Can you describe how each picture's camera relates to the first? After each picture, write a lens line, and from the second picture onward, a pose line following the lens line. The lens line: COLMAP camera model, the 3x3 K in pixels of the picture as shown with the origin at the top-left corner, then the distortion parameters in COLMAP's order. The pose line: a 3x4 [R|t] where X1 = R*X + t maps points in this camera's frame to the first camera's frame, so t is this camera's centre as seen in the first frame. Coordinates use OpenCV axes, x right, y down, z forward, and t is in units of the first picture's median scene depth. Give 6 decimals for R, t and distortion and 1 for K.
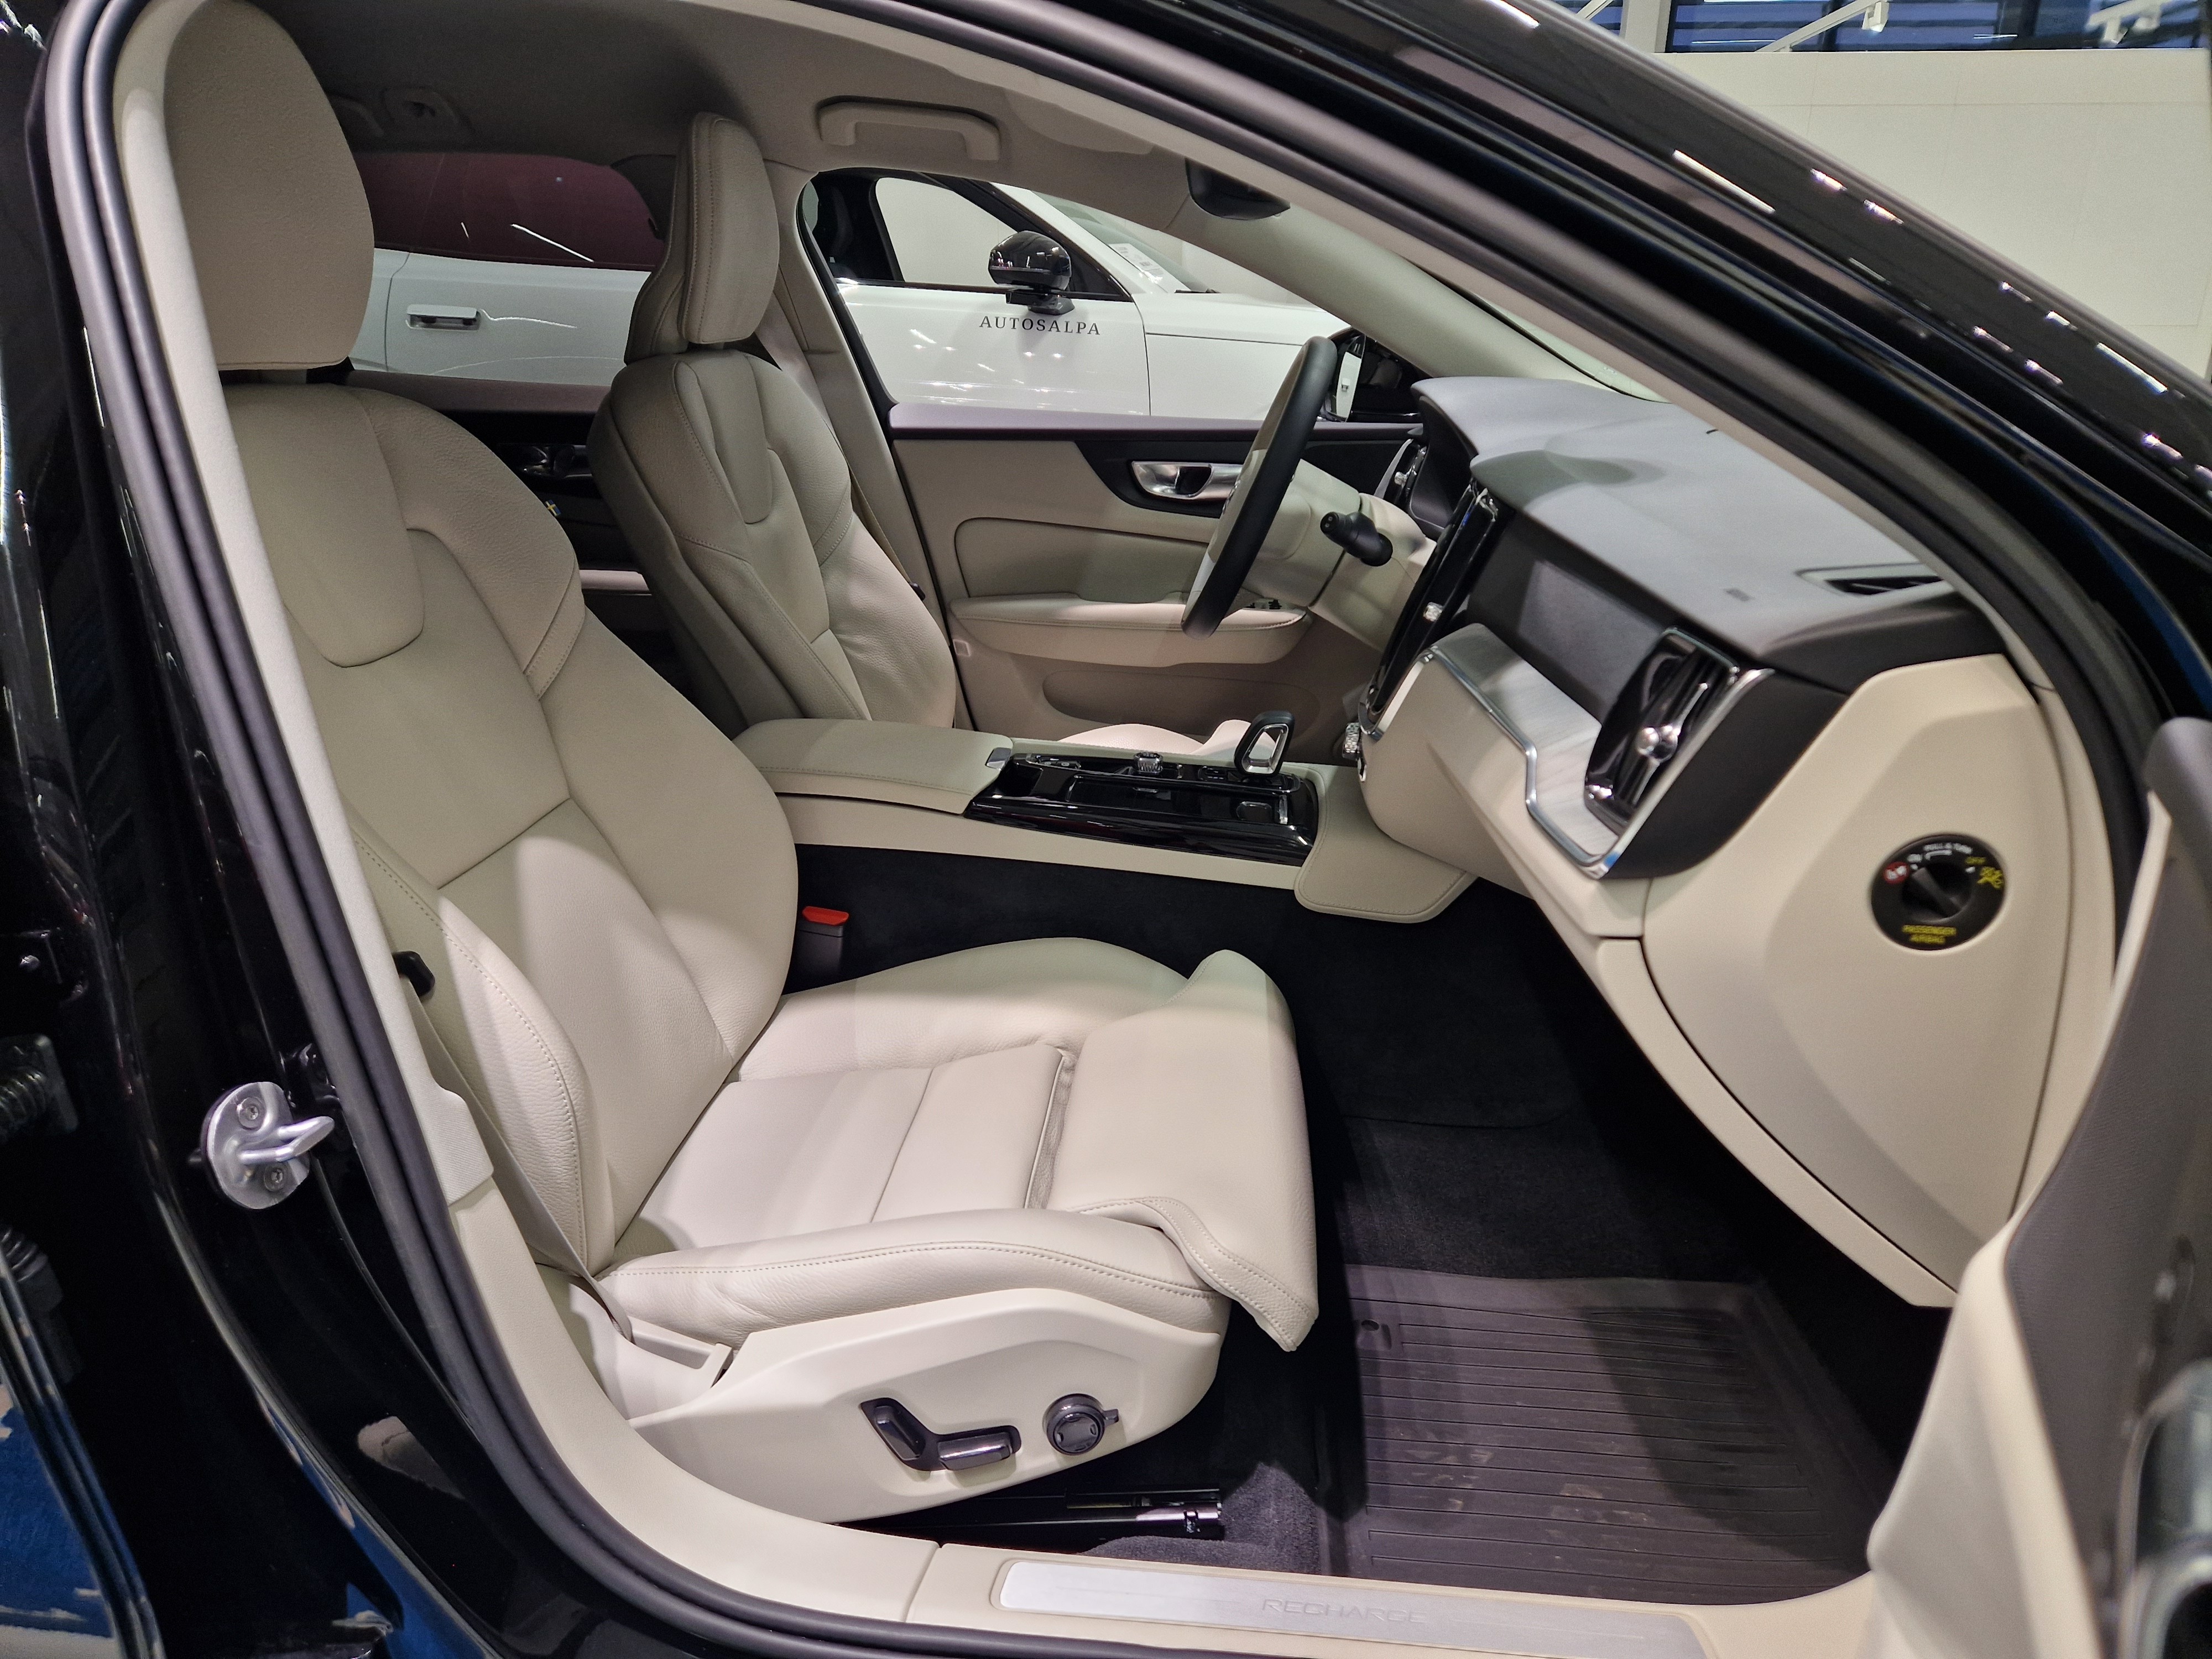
lens RADIAL K [[1485.2, 0, 1105.2], [0, 1485.2, 827.7], [0, 0, 1]] dist [0.001907, -0.001514]
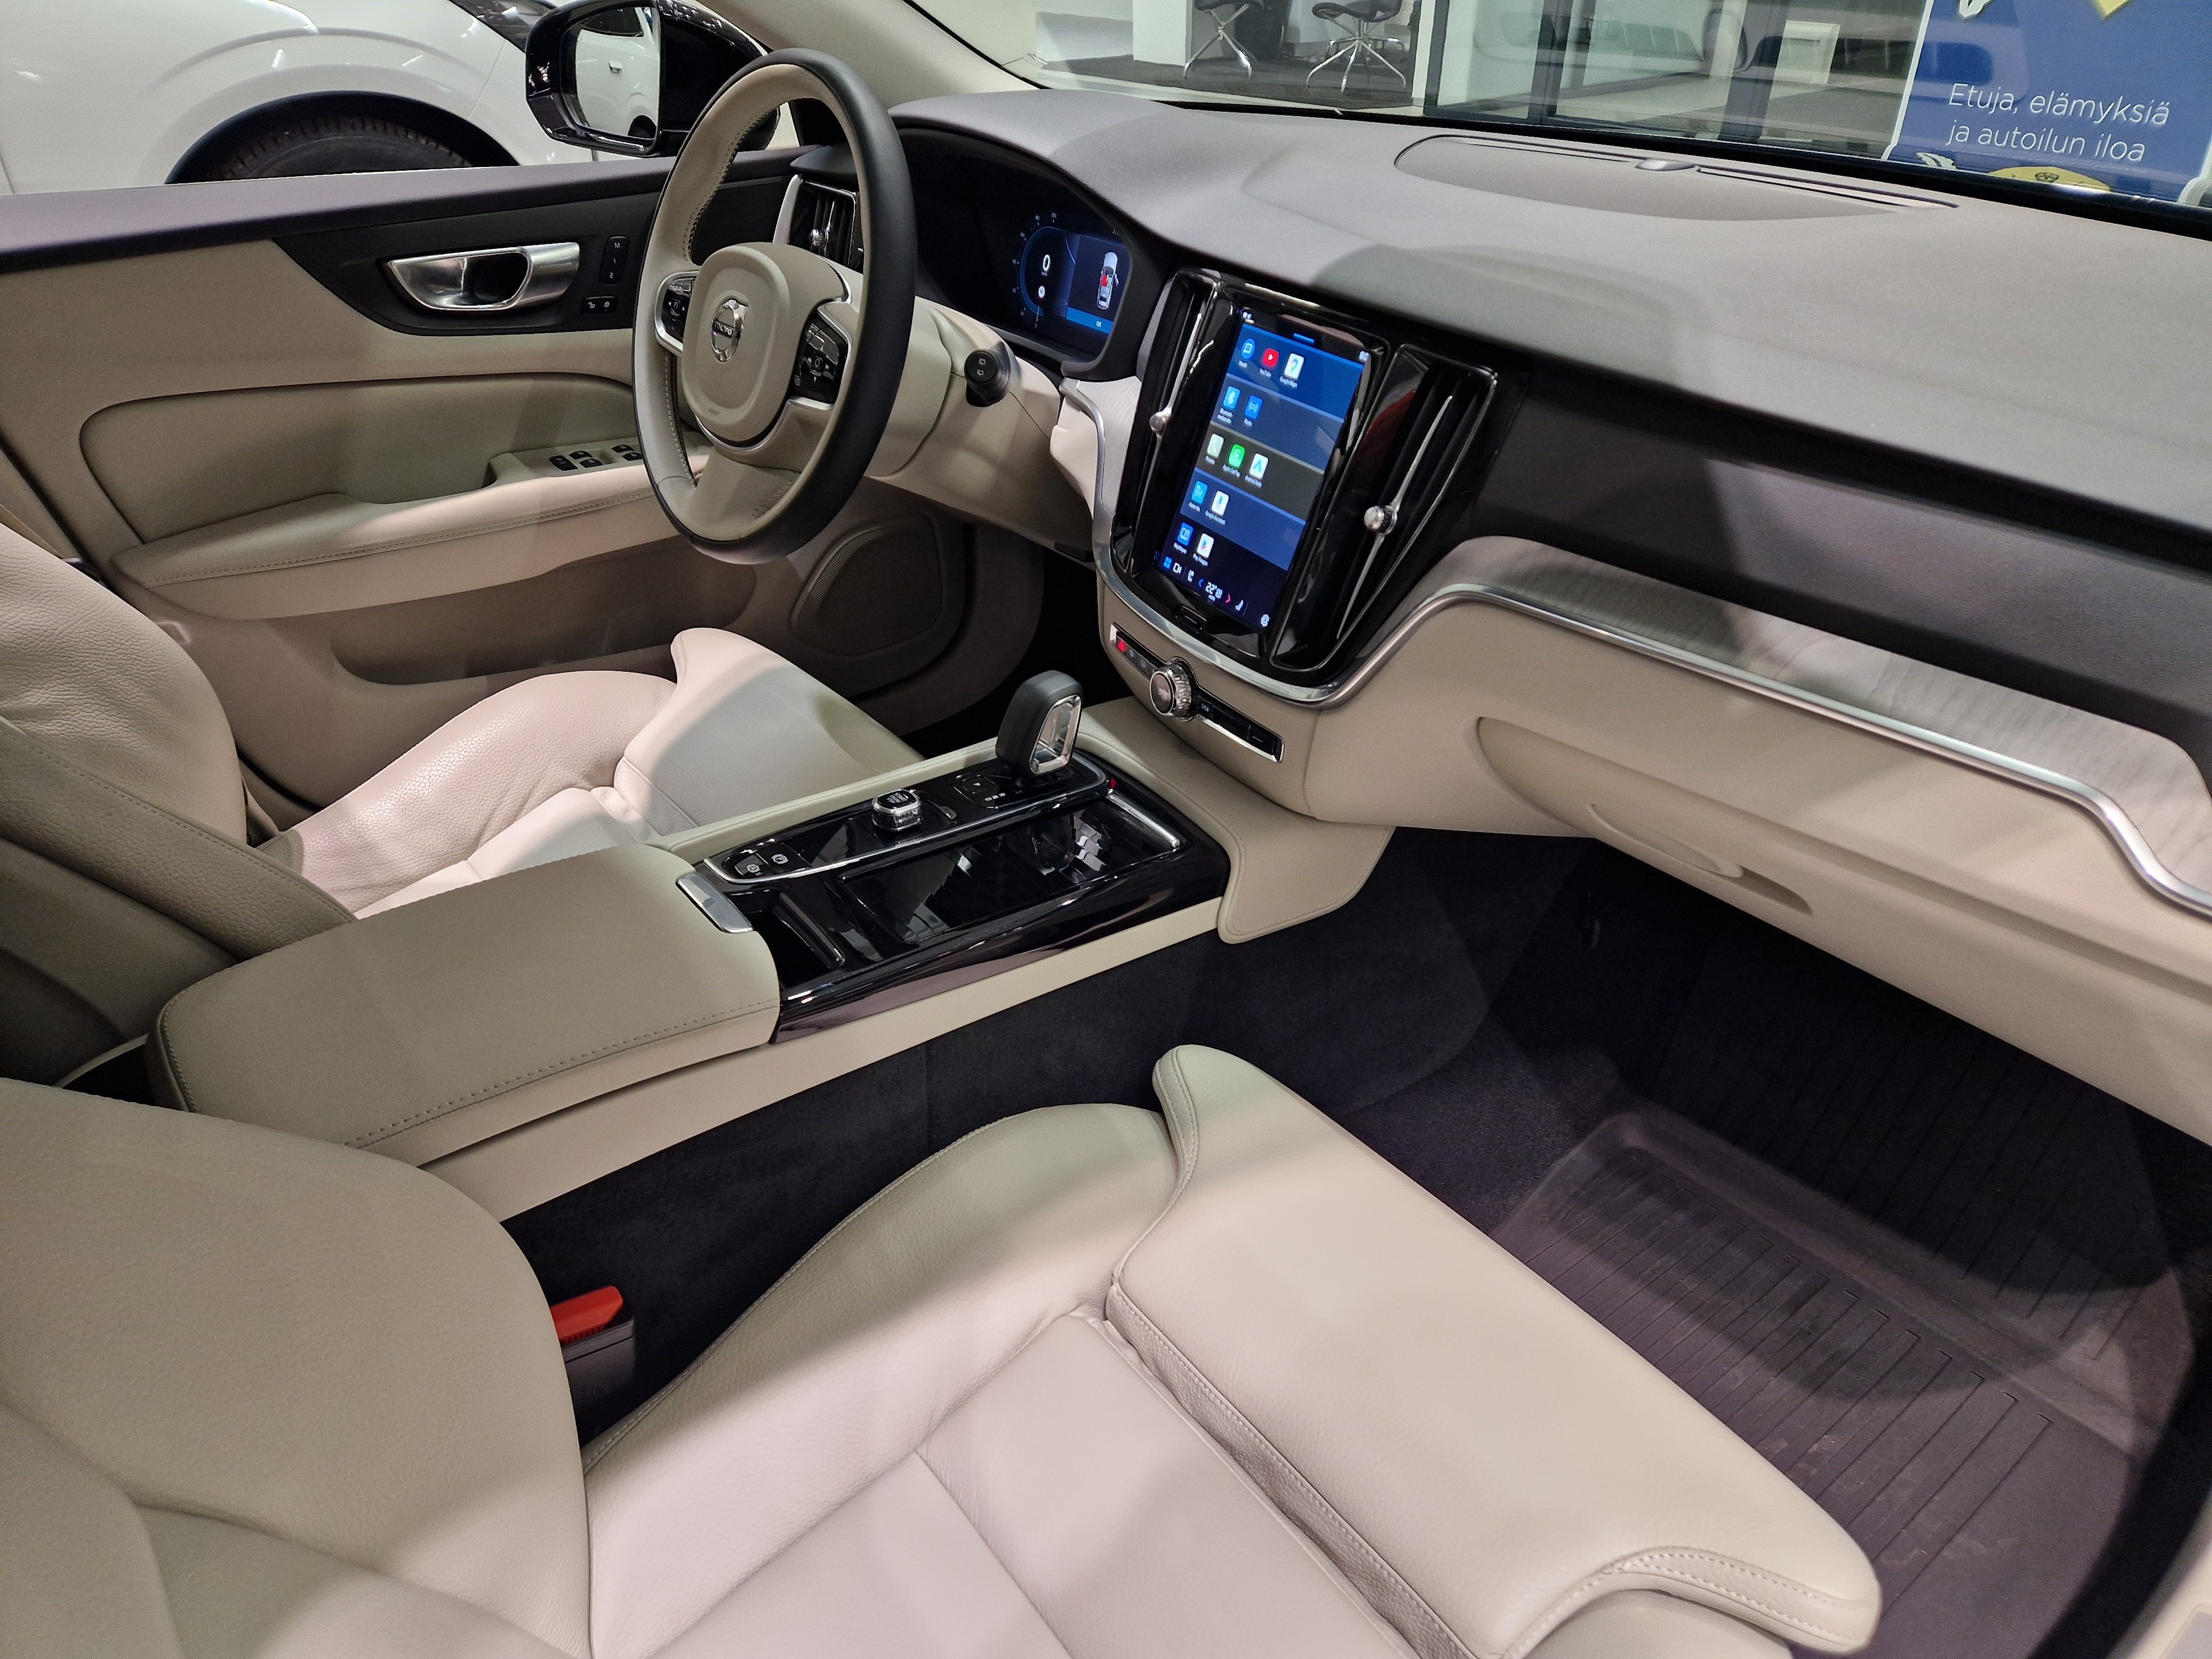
lens RADIAL K [[1485.2, 0, 1105.3], [0, 1485.2, 833.2], [0, 0, 1]] dist [0.001907, -0.001514]
pose [[0.717270, -0.373127, 0.588472, -0.212692], [0.217712, 0.922268, 0.319411, -0.161806], [-0.661910, -0.100987, 0.742750, 0.341404]]
